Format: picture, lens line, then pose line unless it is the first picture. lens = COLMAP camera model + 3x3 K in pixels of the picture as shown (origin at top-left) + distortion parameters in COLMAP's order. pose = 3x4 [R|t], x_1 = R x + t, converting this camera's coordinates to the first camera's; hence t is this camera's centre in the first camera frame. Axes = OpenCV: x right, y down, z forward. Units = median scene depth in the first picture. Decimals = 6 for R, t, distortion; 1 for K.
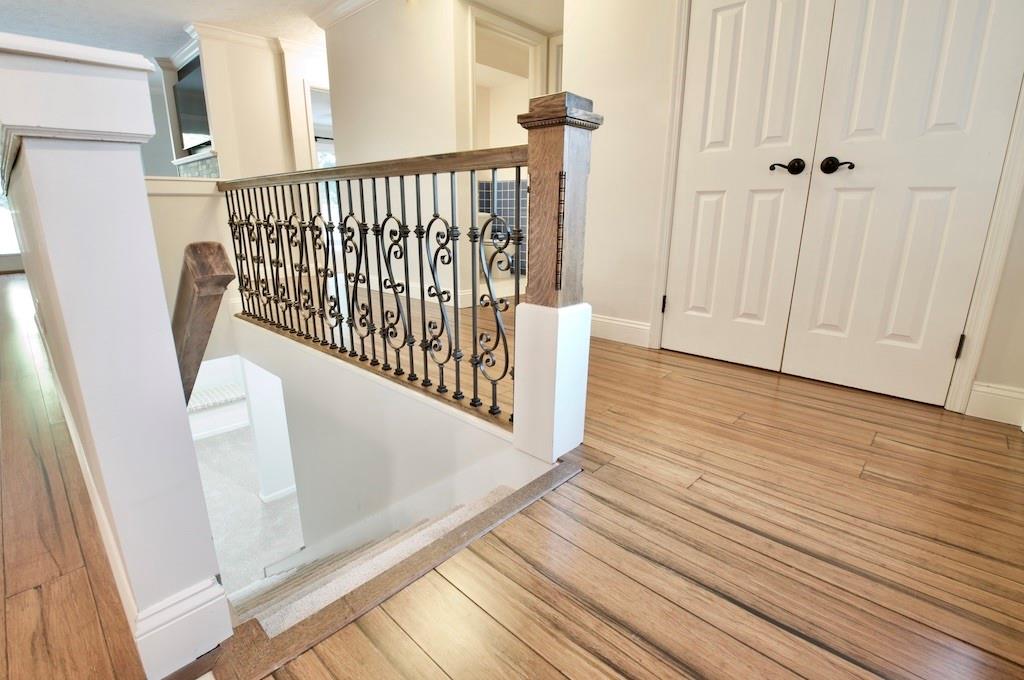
lens RADIAL K [[451.8, 0, 510.1], [0, 451.8, 338.2], [0, 0, 1]] dist [-0.010272, -0.000230]
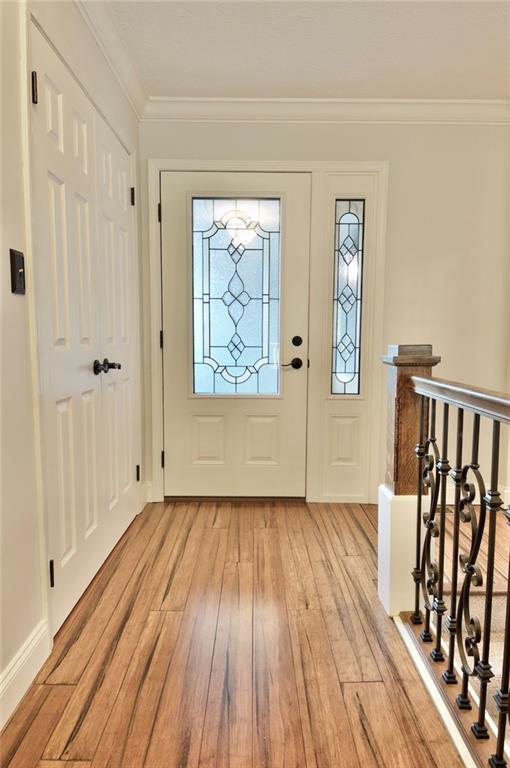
lens RADIAL K [[493.2, 0, 255.3], [0, 493.2, 383.0], [0, 0, 1]] dist [-0.002442, -0.001081]
pose [[-0.694471, -0.065502, 0.716533, -0.553661], [0.193284, 0.942261, 0.273470, -0.781613], [-0.693074, 0.328412, -0.641712, 2.025372]]
